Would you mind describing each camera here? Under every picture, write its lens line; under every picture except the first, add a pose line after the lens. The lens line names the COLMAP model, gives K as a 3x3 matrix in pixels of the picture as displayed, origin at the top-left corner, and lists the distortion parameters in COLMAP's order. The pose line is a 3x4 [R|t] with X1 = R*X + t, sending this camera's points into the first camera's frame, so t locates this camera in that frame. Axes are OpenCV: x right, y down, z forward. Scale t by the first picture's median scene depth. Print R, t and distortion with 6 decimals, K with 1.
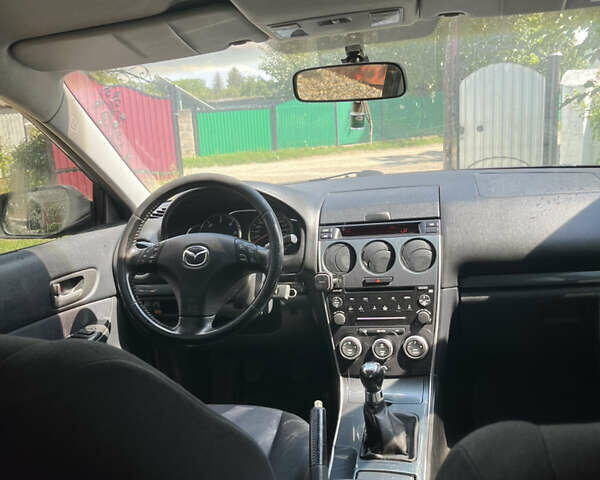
lens RADIAL K [[610.5, 0, 303.4], [0, 610.5, 240.8], [0, 0, 1]] dist [0.019722, 0.000000]
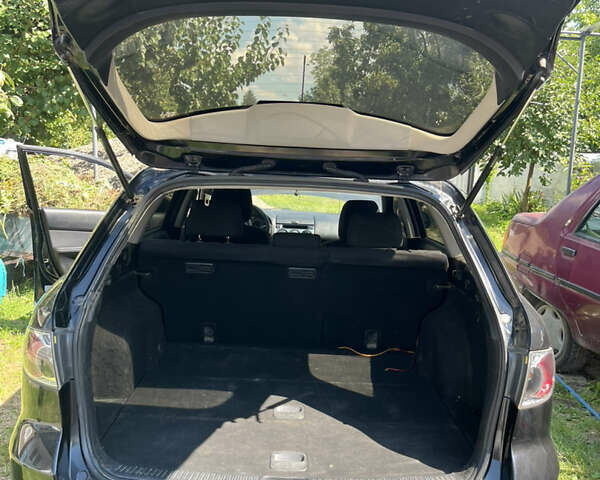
lens RADIAL K [[610.5, 0, 298.5], [0, 610.5, 241.8], [0, 0, 1]] dist [0.019722, 0.000000]
pose [[0.965232, 0.109430, 0.237387, -0.620261], [-0.095141, 0.992938, -0.070872, 0.290498], [-0.243466, 0.045823, 0.968826, -2.133950]]
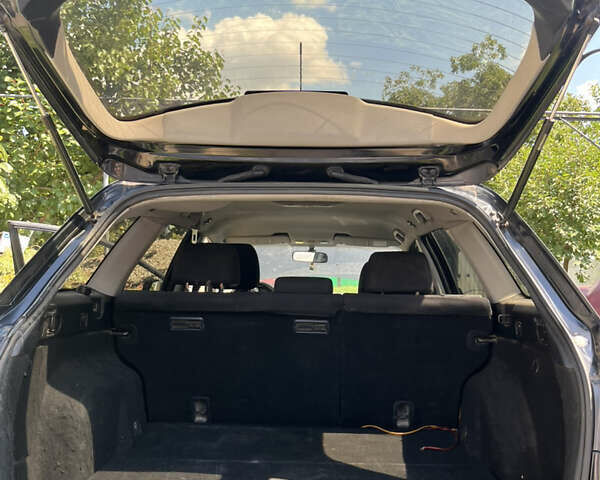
lens RADIAL K [[610.5, 0, 301.3], [0, 610.5, 239.5], [0, 0, 1]] dist [0.019722, 0.000000]
pose [[0.976760, 0.125453, 0.173786, -0.470583], [-0.075629, 0.960386, -0.268215, 0.457873], [-0.200550, 0.248838, 0.947554, -1.812770]]
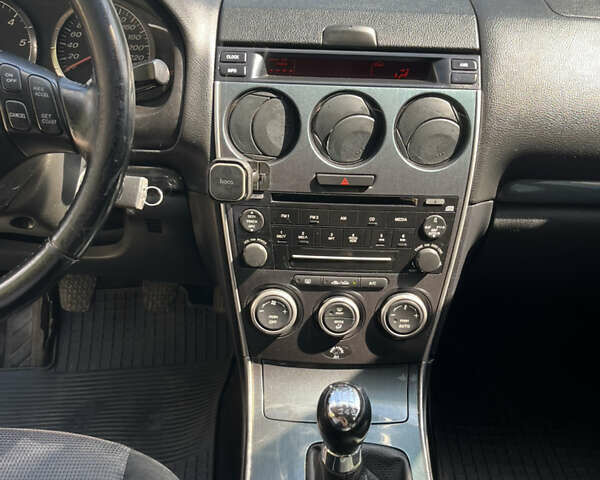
lens RADIAL K [[610.5, 0, 304.6], [0, 610.5, 244.7], [0, 0, 1]] dist [0.019722, 0.000000]
pose [[0.968027, 0.015468, 0.250369, -0.023131], [-0.083769, 0.960732, 0.264530, -0.008670], [-0.236446, -0.277045, 0.931311, 0.560483]]
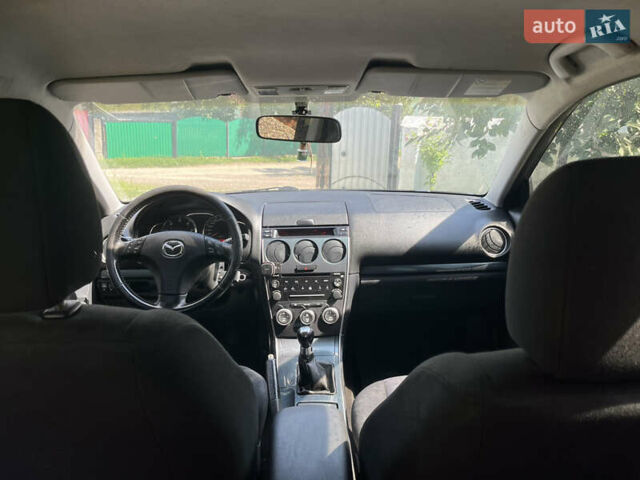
lens RADIAL K [[487.4, 0, 318.9], [0, 487.4, 237.5], [0, 0, 1]] dist [0.026569, -0.008908]
pose [[0.967957, 0.025973, 0.249770, -0.129320], [-0.027311, 0.999625, 0.001895, -0.008838], [-0.249627, -0.008656, 0.968303, -0.087529]]
